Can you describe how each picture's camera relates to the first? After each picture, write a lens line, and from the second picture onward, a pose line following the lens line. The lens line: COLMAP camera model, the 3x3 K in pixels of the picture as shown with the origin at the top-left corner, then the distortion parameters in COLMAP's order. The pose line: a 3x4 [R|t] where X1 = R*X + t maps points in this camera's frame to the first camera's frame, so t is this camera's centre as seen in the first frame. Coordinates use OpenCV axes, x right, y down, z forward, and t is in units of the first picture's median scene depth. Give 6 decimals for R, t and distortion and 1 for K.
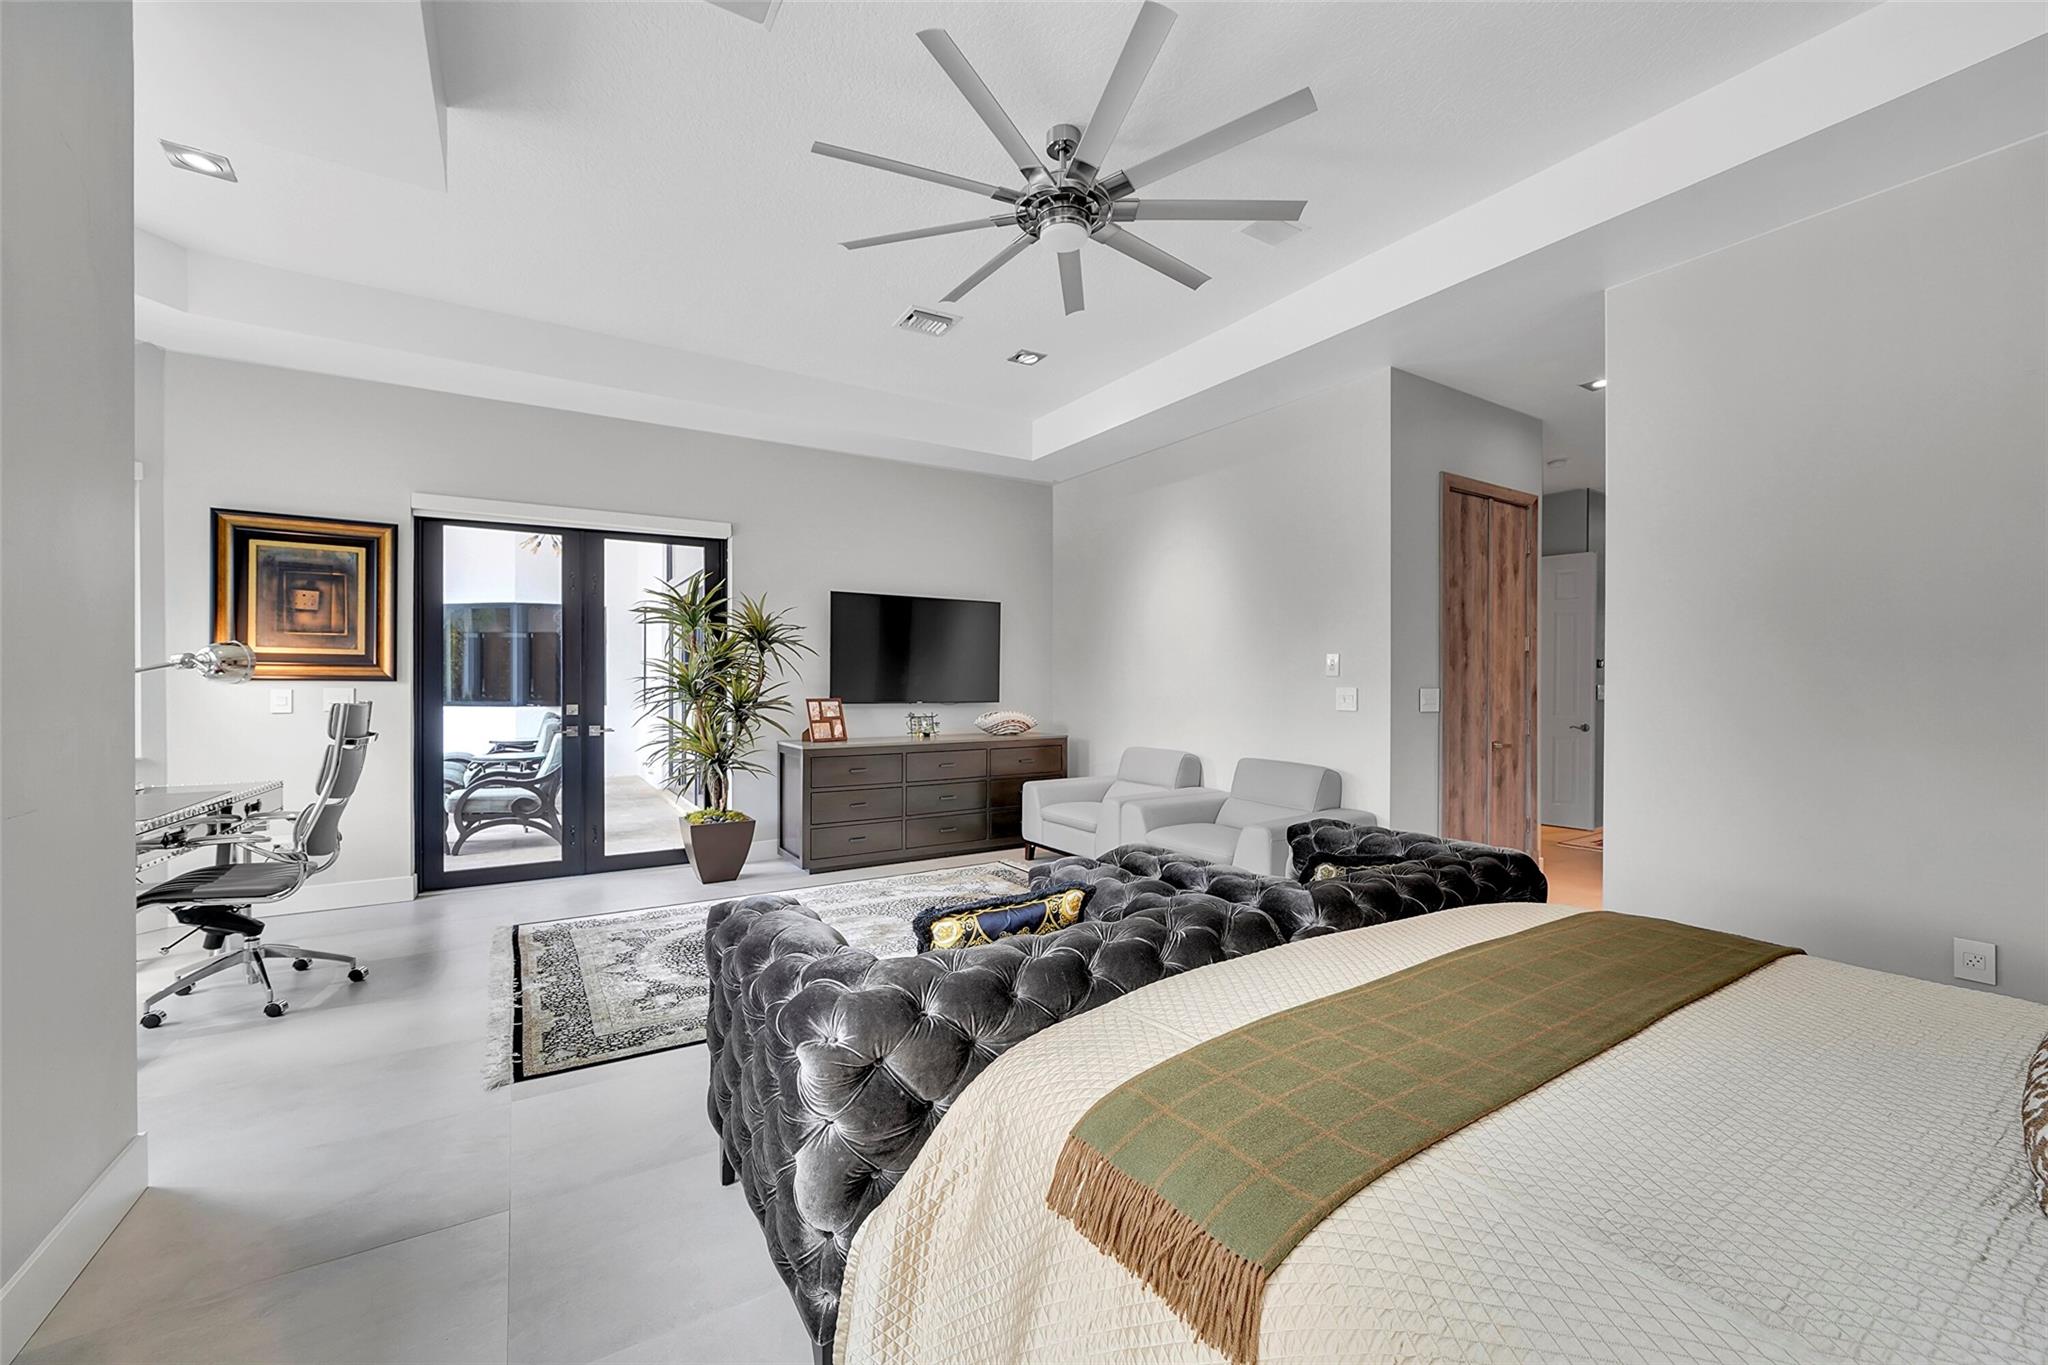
lens RADIAL K [[809.5, 0, 1024.0], [0, 809.5, 682.5], [0, 0, 1]] dist [-0.006181, 0.000242]
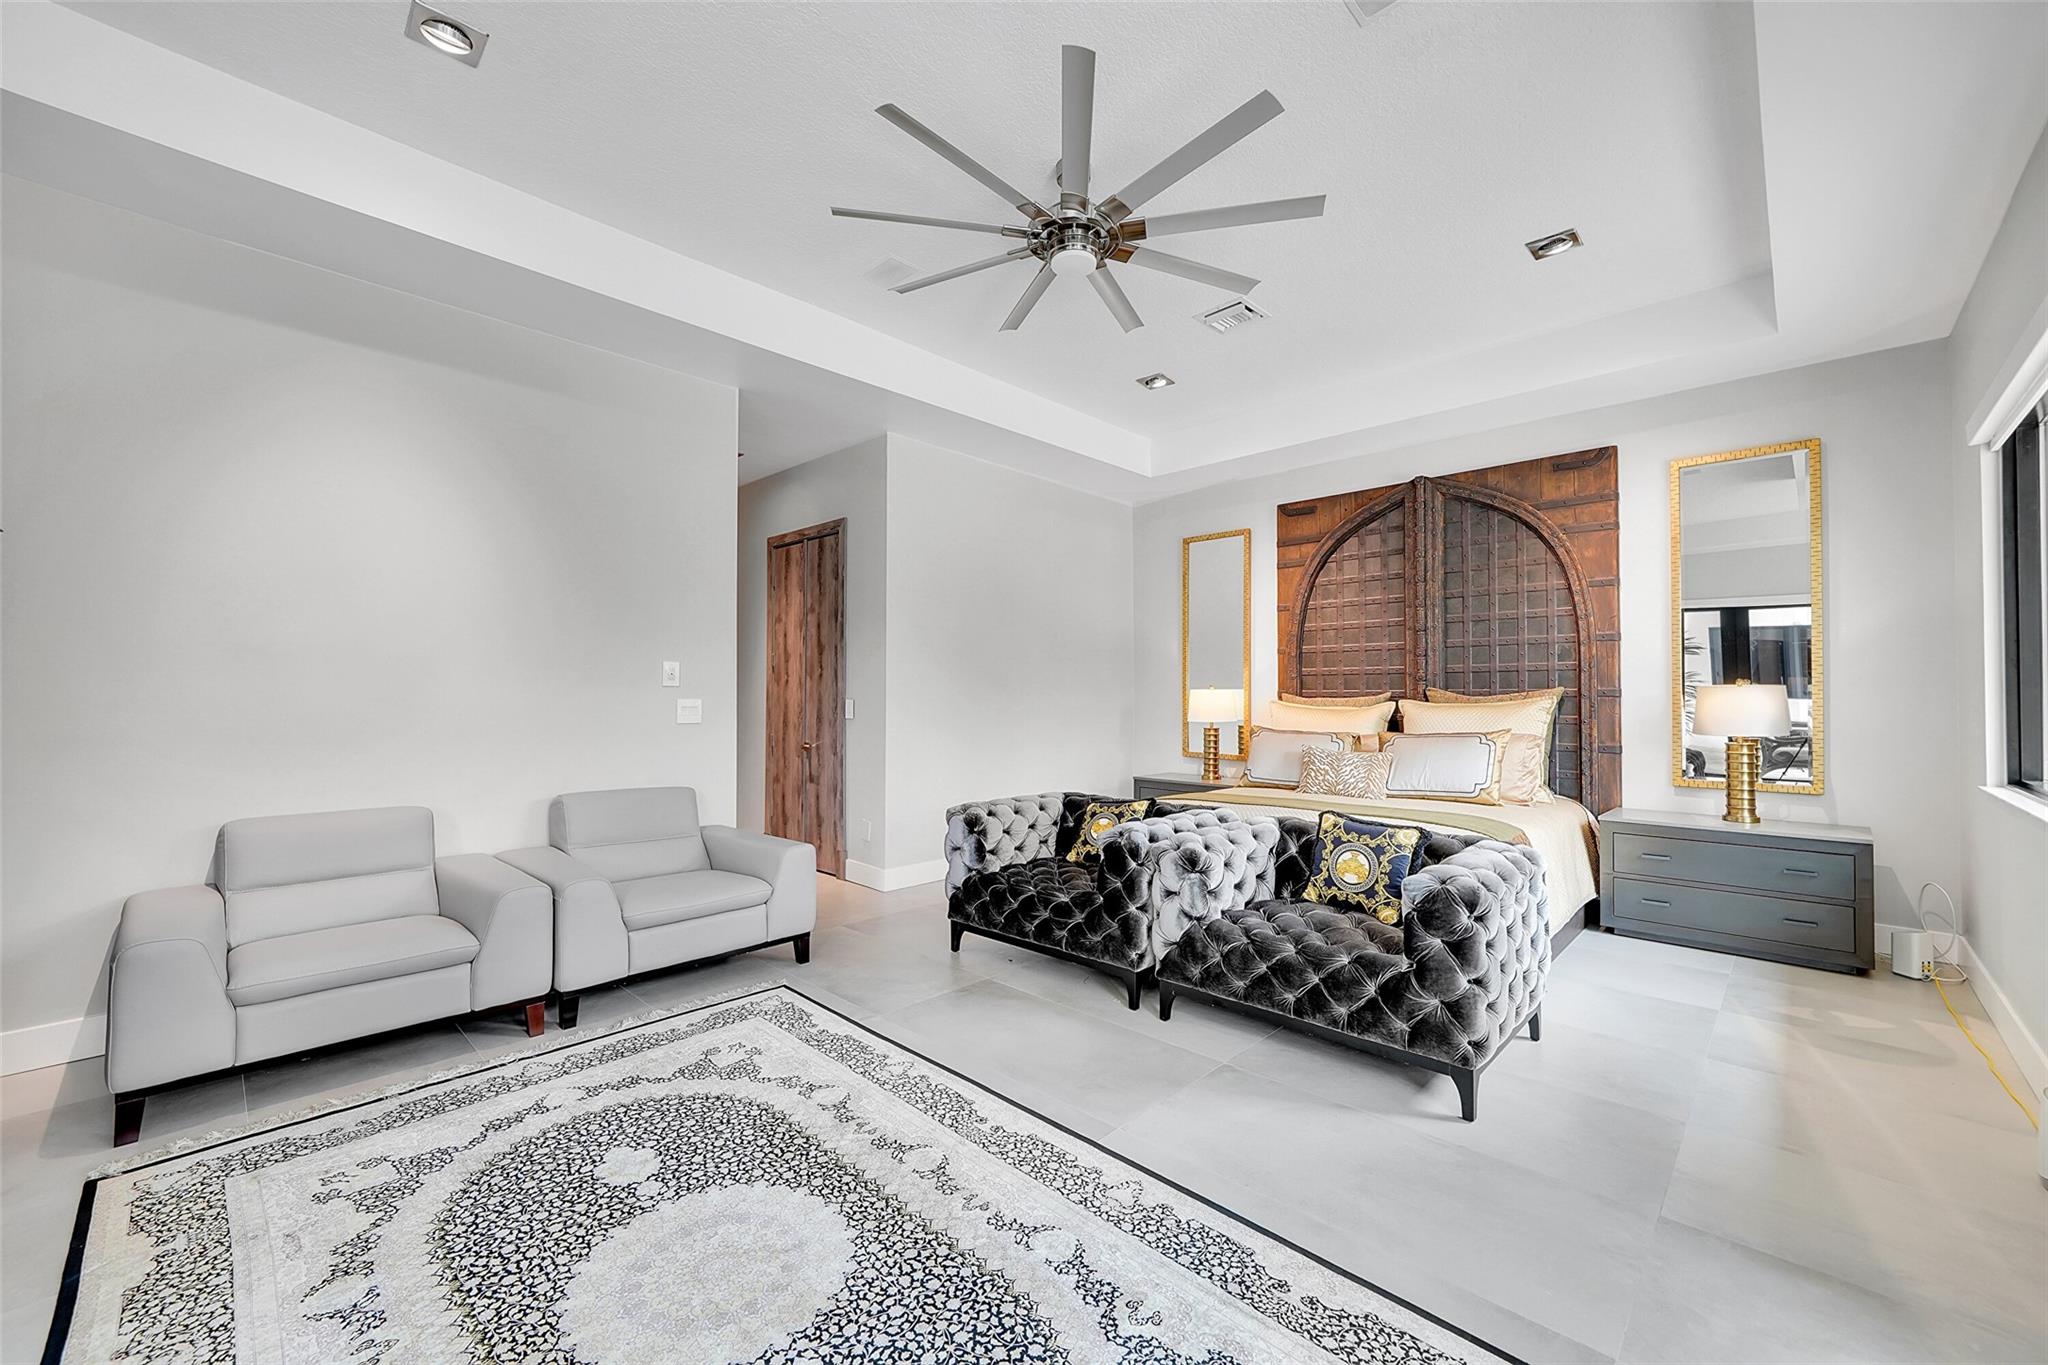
lens RADIAL K [[809.5, 0, 1024.0], [0, 809.5, 682.5], [0, 0, 1]] dist [-0.006181, 0.000242]
pose [[-0.235391, 0.016031, 0.971769, -0.545096], [-0.002266, 0.999852, -0.017043, 0.002330], [-0.971898, -0.006214, -0.235319, 0.761098]]
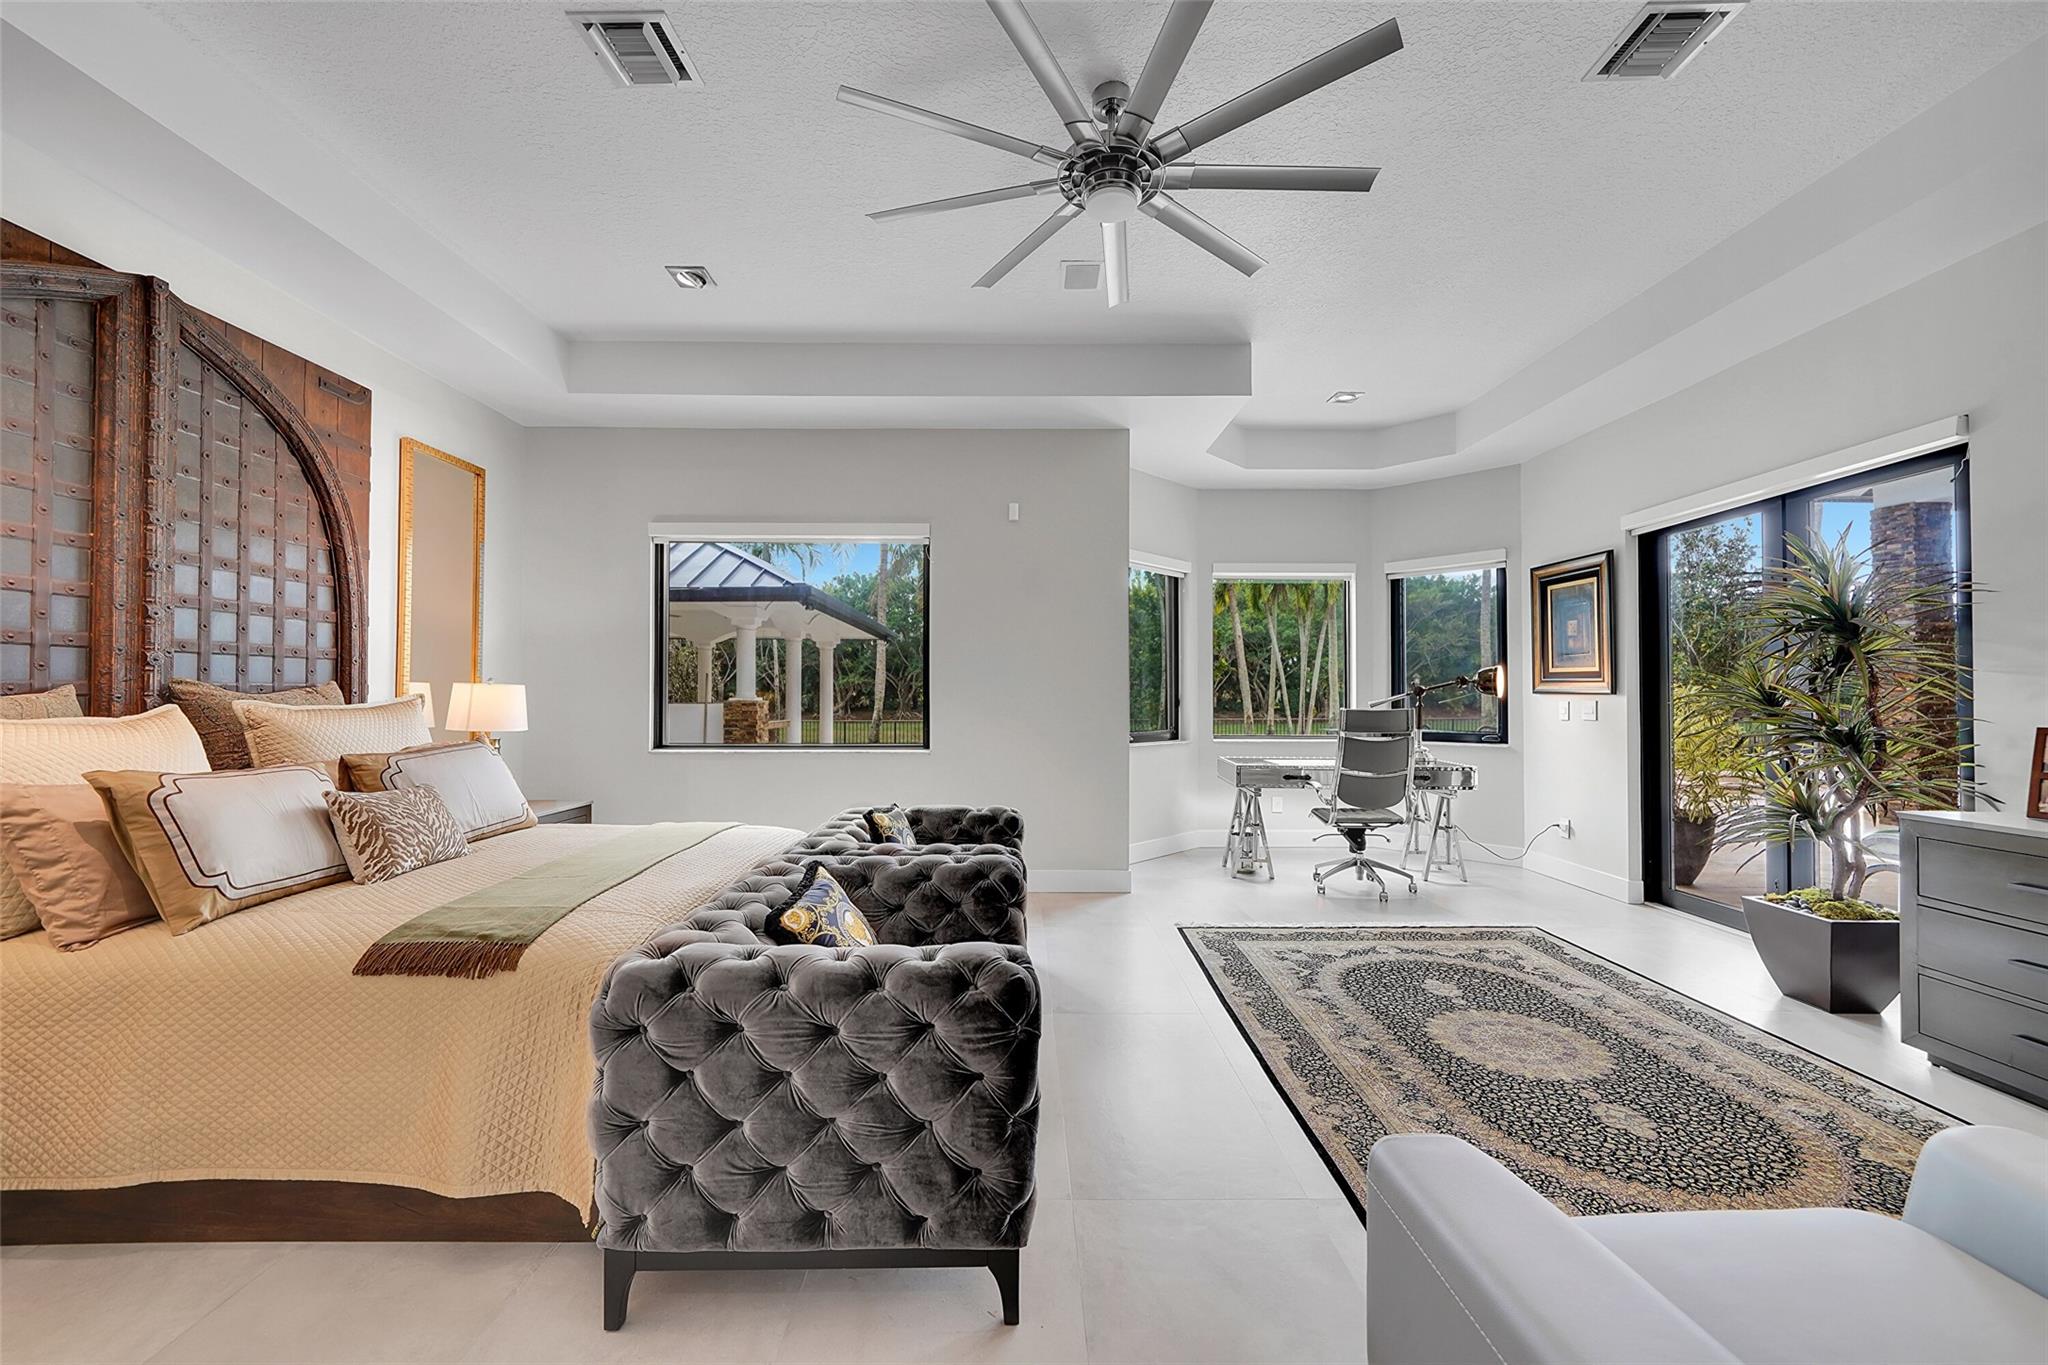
lens RADIAL K [[809.5, 0, 1024.0], [0, 809.5, 682.5], [0, 0, 1]] dist [-0.006181, 0.000242]
pose [[-0.523717, -0.016211, -0.851738, 0.506396], [-0.002192, 0.999841, -0.017682, 0.003383], [0.851889, -0.007393, -0.523670, 0.811546]]
